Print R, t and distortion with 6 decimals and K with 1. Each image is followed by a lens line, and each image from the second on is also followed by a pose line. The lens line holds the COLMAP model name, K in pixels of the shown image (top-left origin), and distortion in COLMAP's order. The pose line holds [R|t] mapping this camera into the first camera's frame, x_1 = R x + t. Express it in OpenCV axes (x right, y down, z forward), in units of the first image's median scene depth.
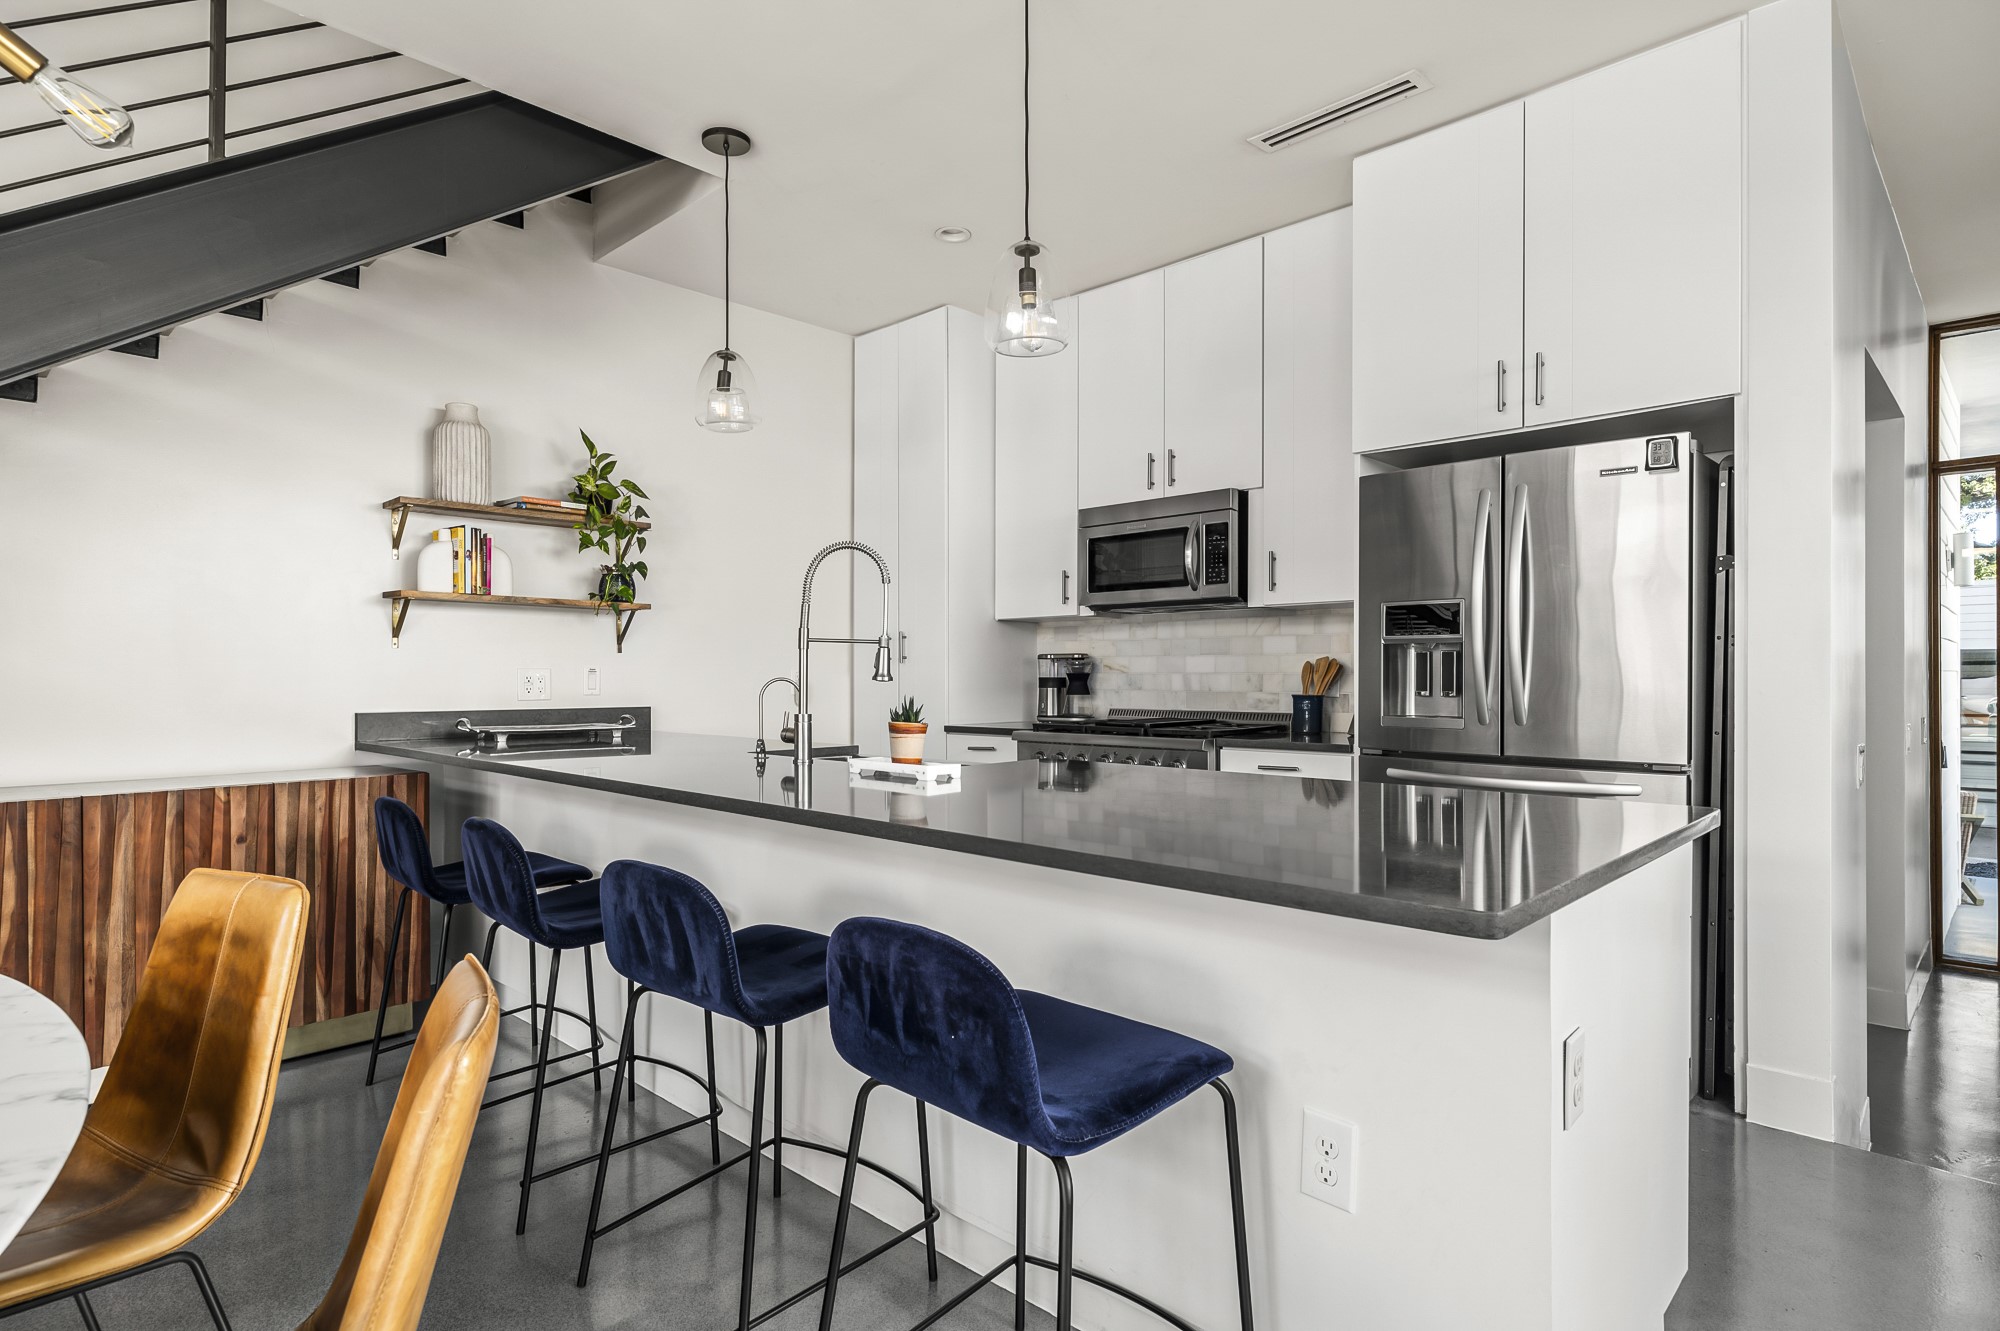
lens RADIAL K [[1058.1, 0, 1005.2], [0, 1058.1, 665.0], [0, 0, 1]] dist [0.003284, 0.000537]
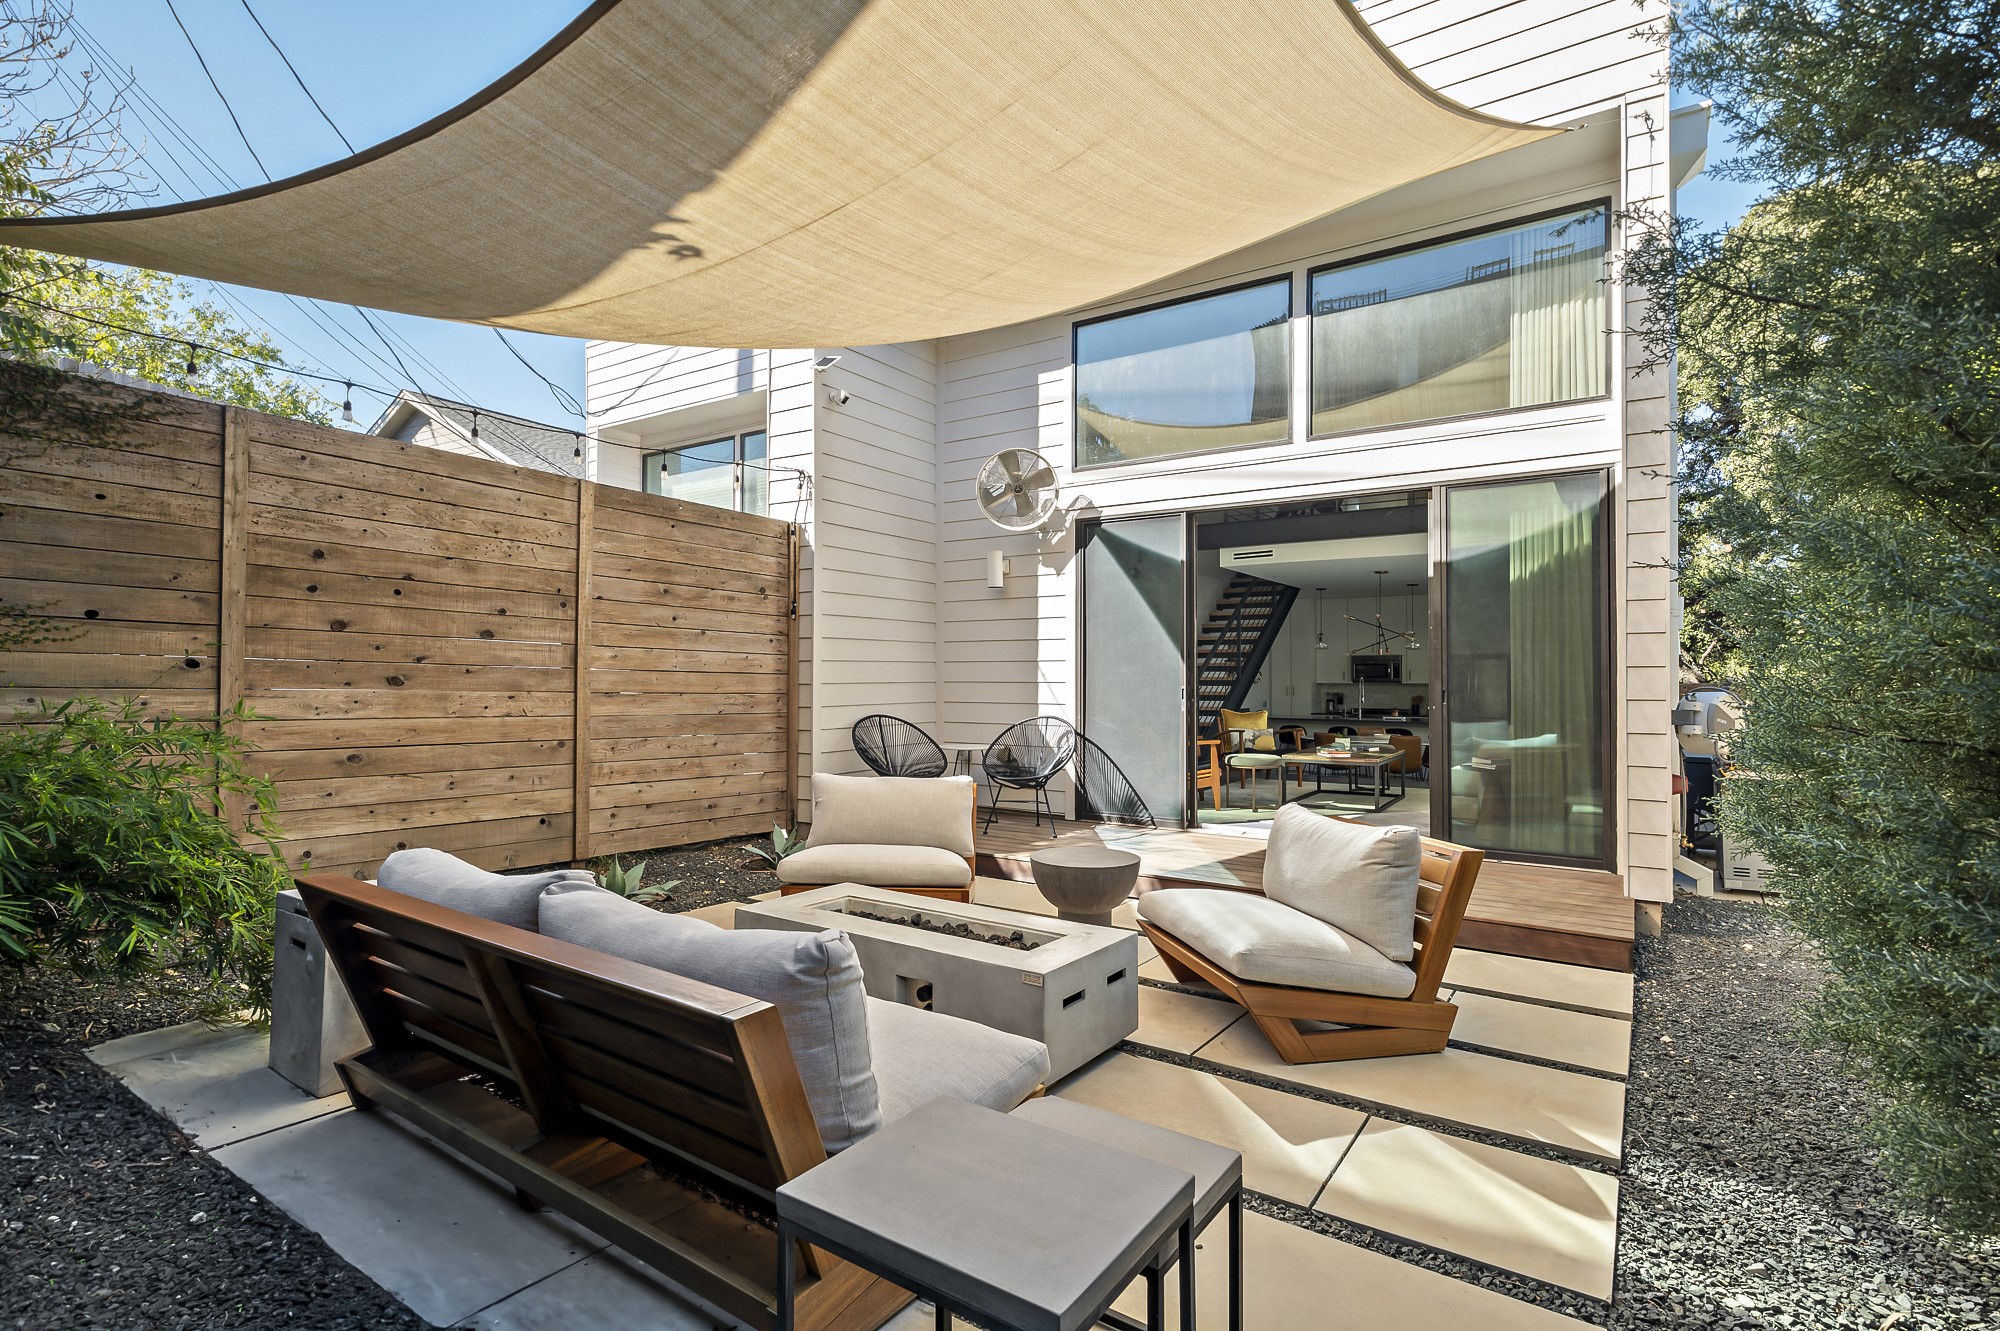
lens RADIAL K [[961.0, 0, 1004.1], [0, 961.0, 667.7], [0, 0, 1]] dist [-0.001569, -0.000021]
pose [[0.986418, 0.011385, 0.163862, -1.784773], [-0.012110, 0.999921, 0.003422, -0.104274], [-0.163810, -0.005360, 0.986477, -2.277002]]
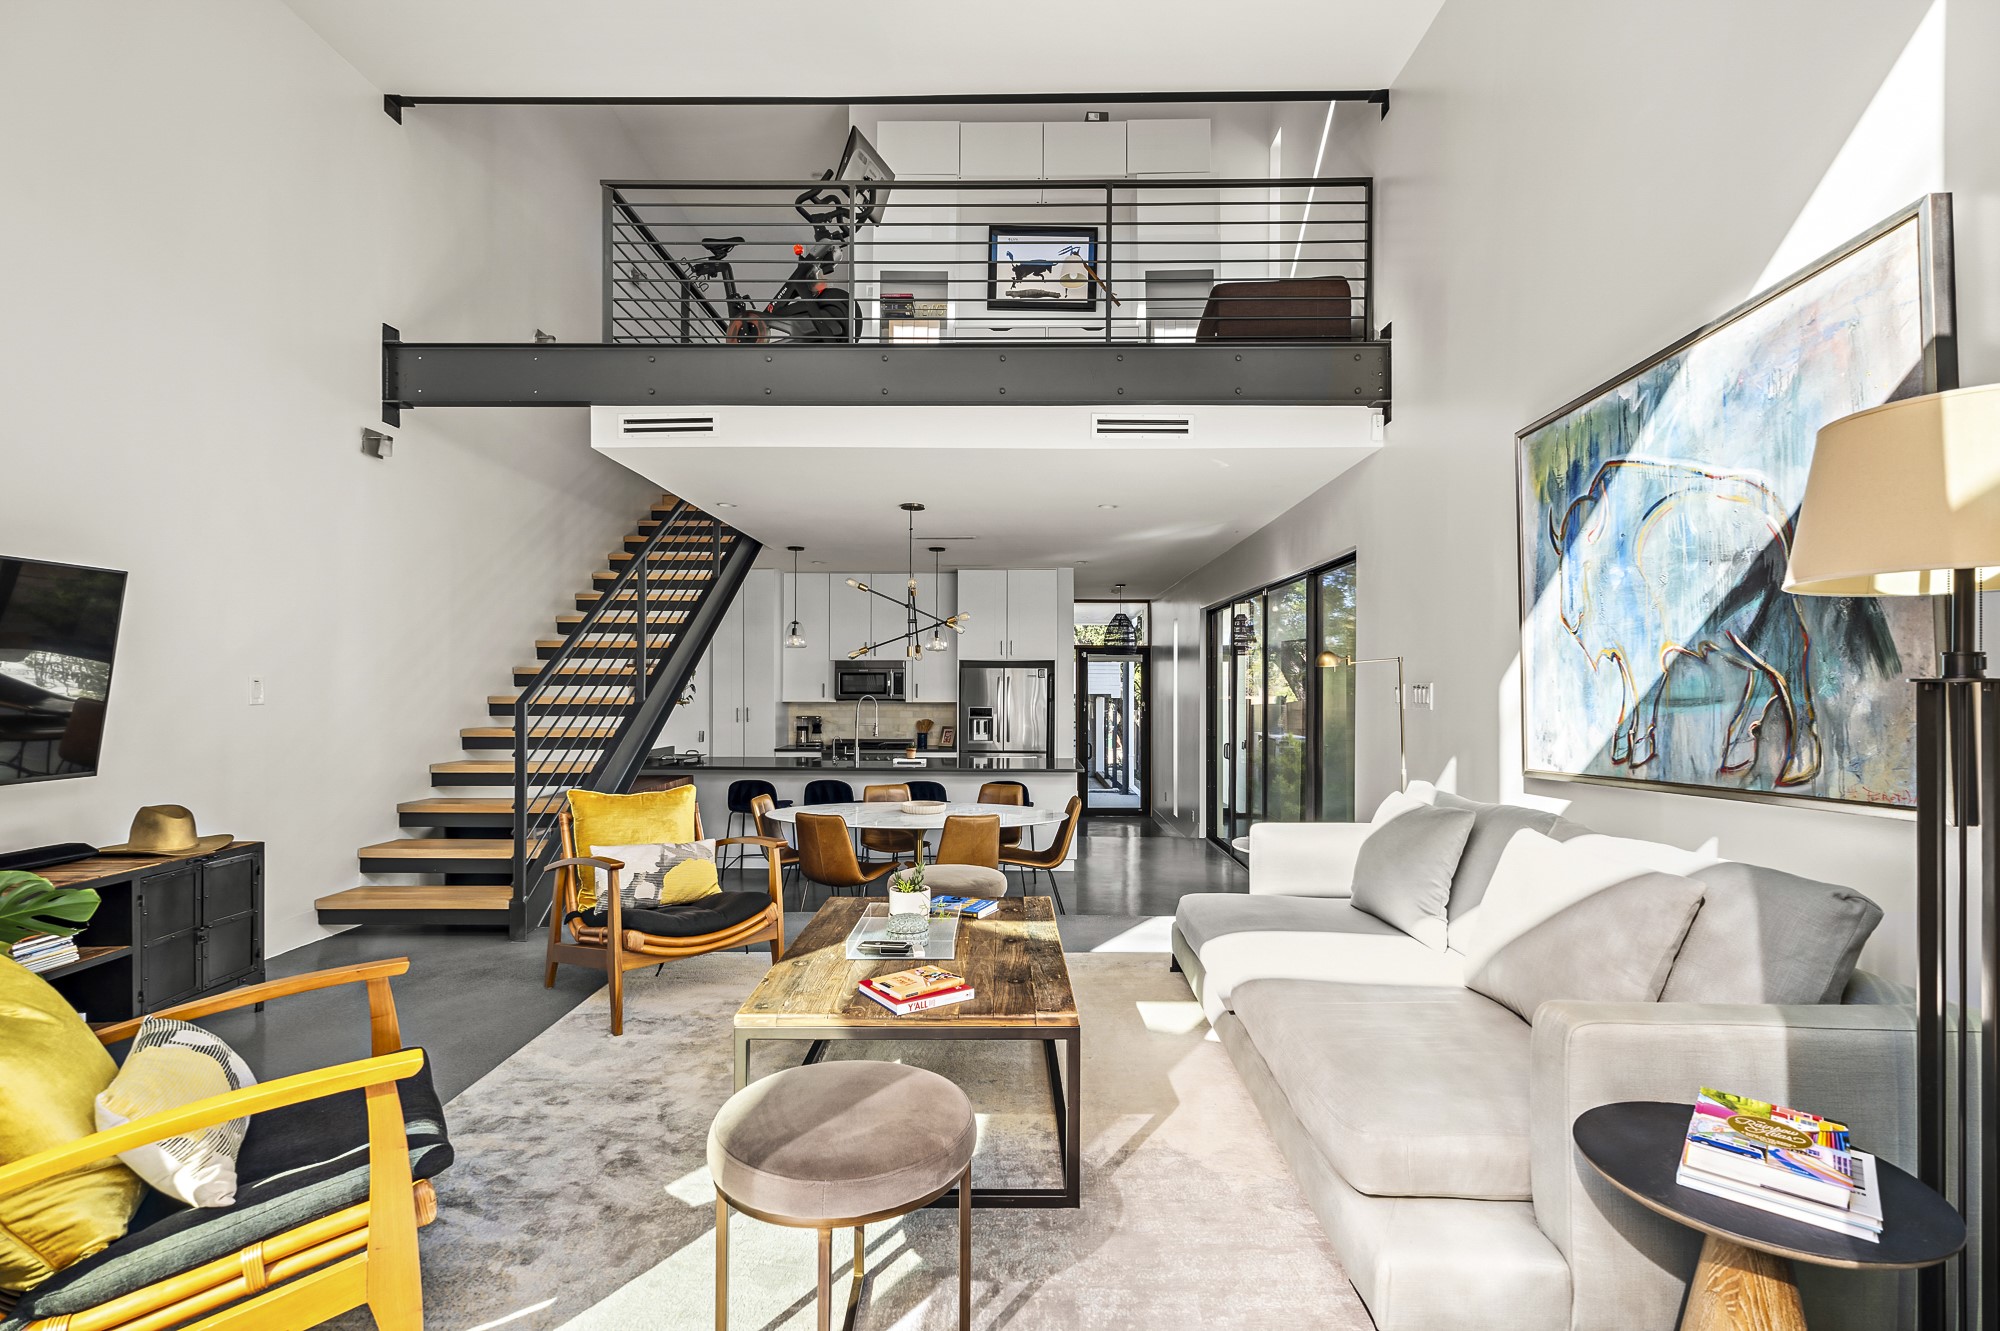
lens RADIAL K [[885.9, 0, 1009.0], [0, 885.9, 678.6], [0, 0, 1]] dist [0.000819, 0.000013]
pose [[0.727981, 0.009220, 0.685535, -1.114433], [-0.009893, 0.999947, -0.002942, -0.105777], [-0.685526, -0.004640, 0.728033, -0.856991]]
